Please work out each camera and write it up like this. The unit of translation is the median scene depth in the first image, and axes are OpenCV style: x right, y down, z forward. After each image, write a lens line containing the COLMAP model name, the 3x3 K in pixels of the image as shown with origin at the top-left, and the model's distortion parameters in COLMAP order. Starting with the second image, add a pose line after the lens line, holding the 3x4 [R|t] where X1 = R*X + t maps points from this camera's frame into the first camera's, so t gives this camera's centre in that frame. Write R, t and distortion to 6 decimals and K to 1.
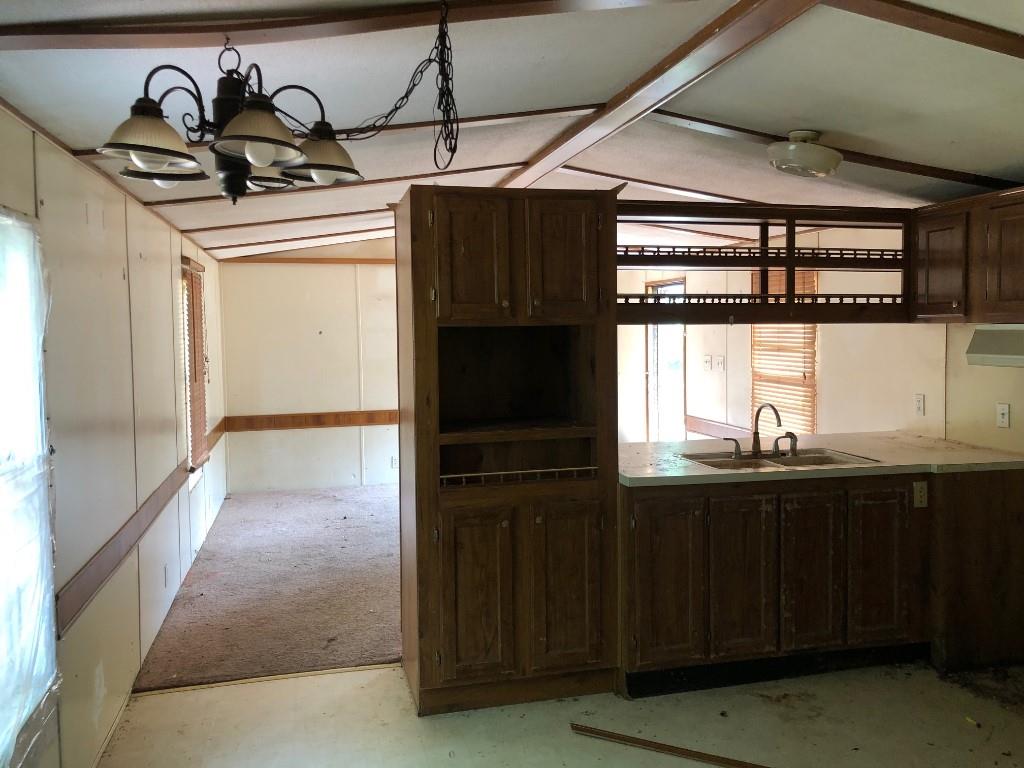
lens RADIAL K [[835.4, 0, 515.9], [0, 835.4, 366.9], [0, 0, 1]] dist [0.050946, -0.098027]
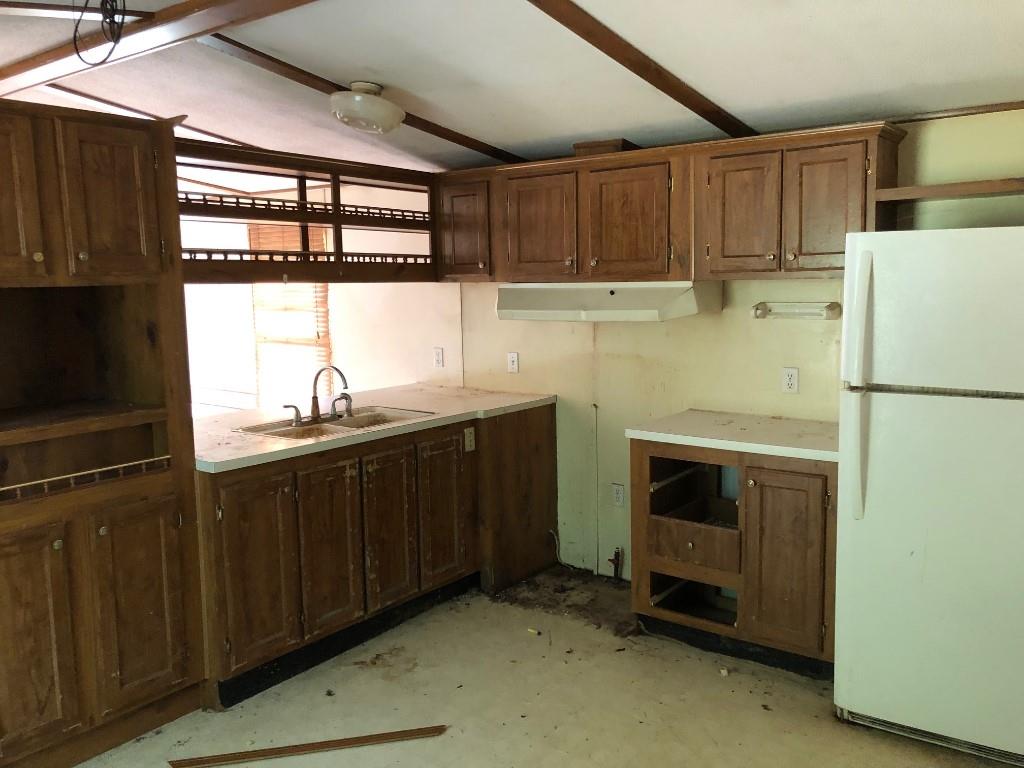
lens RADIAL K [[835.4, 0, 515.9], [0, 835.4, 366.9], [0, 0, 1]] dist [0.050946, -0.098027]
pose [[0.767944, -0.067239, 0.636978, -0.161364], [0.034614, 0.997378, 0.063552, -0.009705], [-0.639581, -0.026756, 0.768258, 0.131274]]
